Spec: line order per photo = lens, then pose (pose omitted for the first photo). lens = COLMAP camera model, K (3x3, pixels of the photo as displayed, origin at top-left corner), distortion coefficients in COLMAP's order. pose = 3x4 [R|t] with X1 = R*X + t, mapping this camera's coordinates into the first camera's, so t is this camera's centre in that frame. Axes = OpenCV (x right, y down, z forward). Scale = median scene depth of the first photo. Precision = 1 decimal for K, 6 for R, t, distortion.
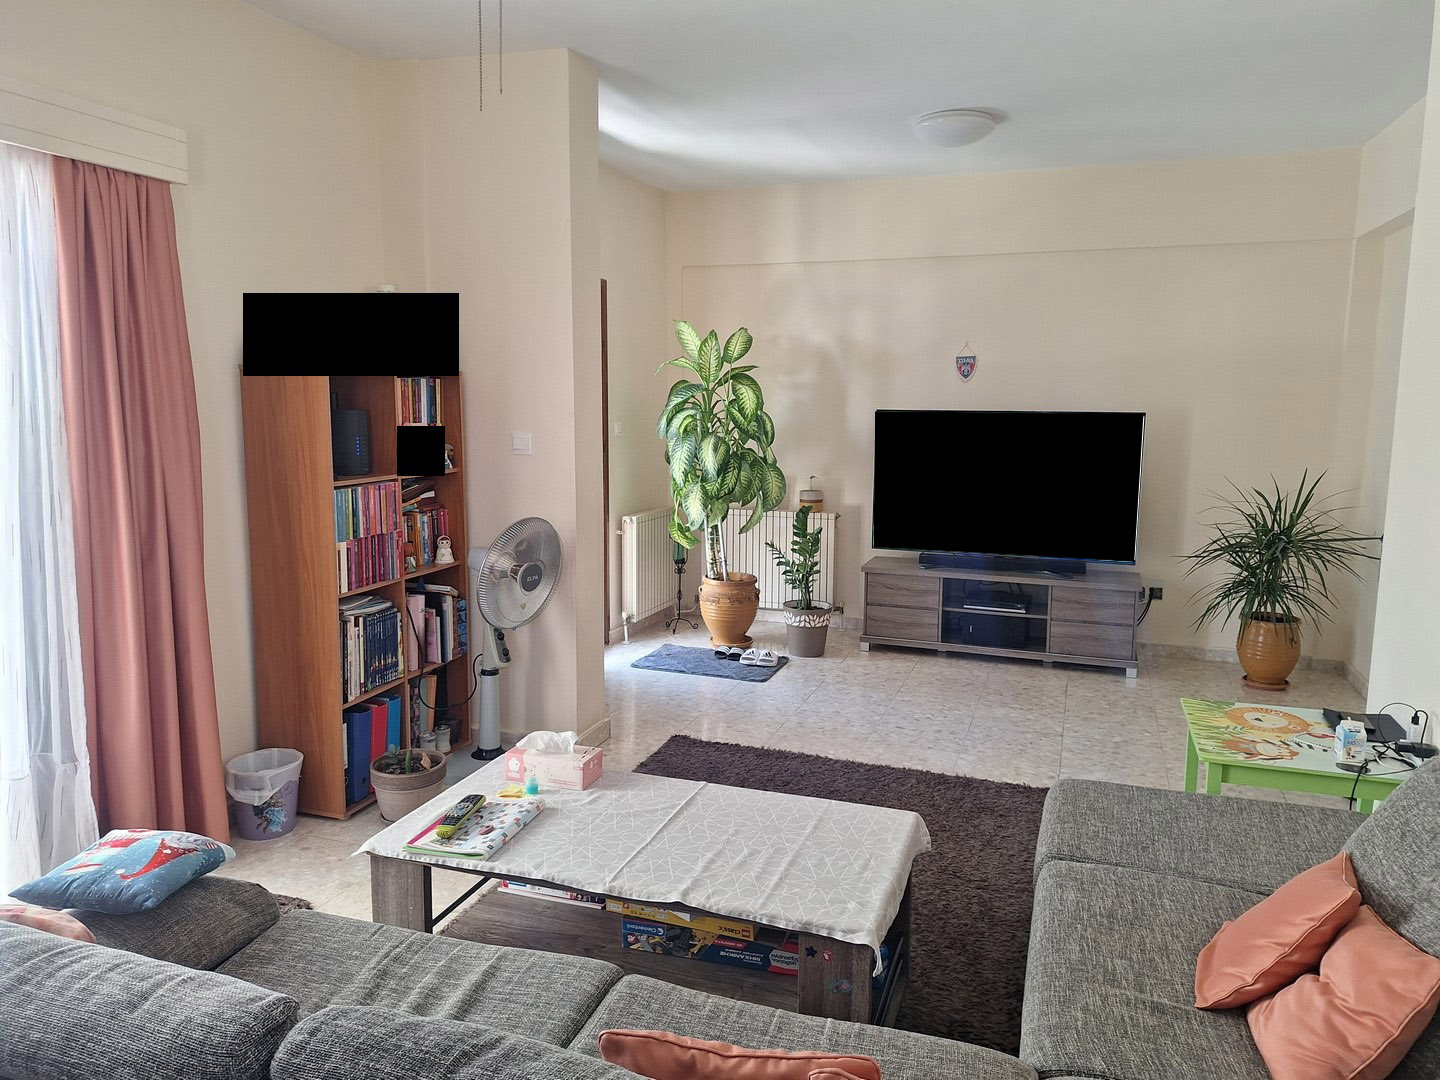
lens RADIAL K [[992.1, 0, 723.6], [0, 992.1, 537.2], [0, 0, 1]] dist [-0.002831, -0.007742]
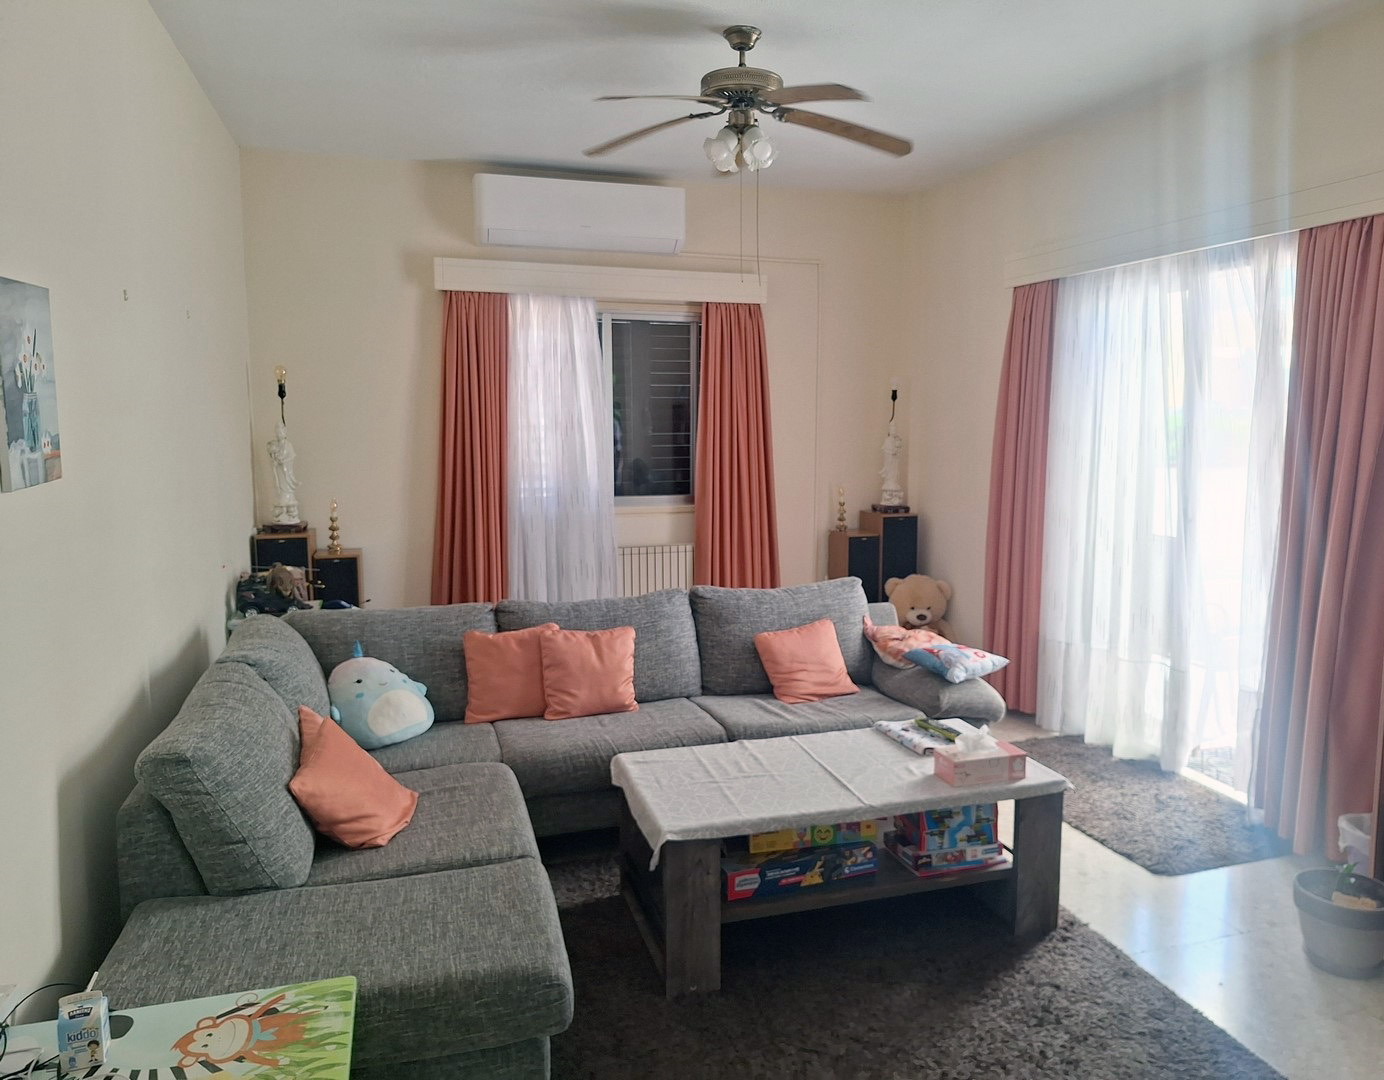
lens RADIAL K [[956.3, 0, 694.7], [0, 956.3, 539.4], [0, 0, 1]] dist [-0.007409, -0.002171]
pose [[-0.812217, 0.065300, -0.579689, 0.636766], [-0.094061, 0.966053, 0.240613, -0.215752], [0.575722, 0.249956, -0.778502, 1.520402]]
